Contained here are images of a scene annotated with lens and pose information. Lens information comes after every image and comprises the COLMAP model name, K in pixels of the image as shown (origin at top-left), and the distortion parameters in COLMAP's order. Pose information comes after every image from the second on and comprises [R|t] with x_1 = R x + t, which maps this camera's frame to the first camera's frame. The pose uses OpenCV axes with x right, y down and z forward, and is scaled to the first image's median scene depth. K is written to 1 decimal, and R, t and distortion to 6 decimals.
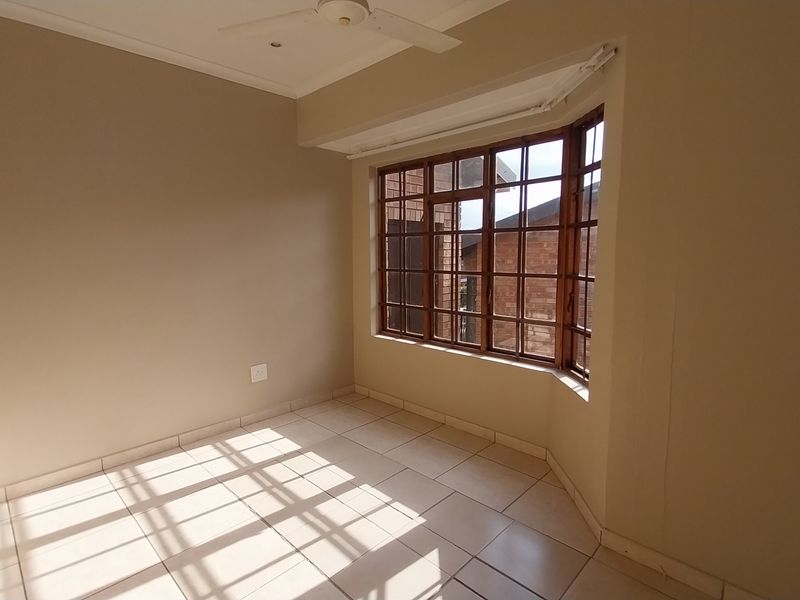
lens RADIAL K [[415.9, 0, 394.3], [0, 415.9, 303.6], [0, 0, 1]] dist [0.000165, -0.000778]
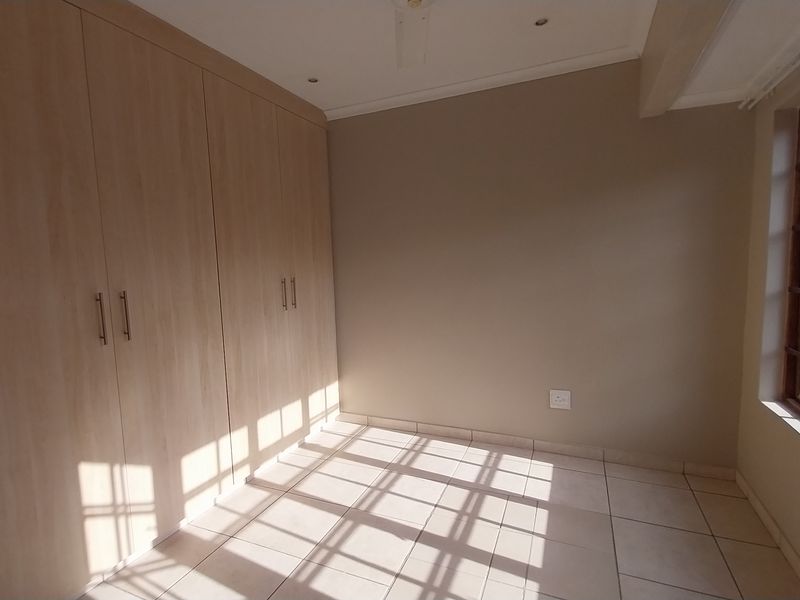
lens RADIAL K [[415.9, 0, 394.3], [0, 415.9, 303.6], [0, 0, 1]] dist [0.000165, -0.000778]
pose [[0.343767, 0.086649, -0.935049, 0.450248], [-0.090841, 0.994132, 0.058727, -0.067873], [0.934651, 0.064753, 0.349621, 0.447716]]
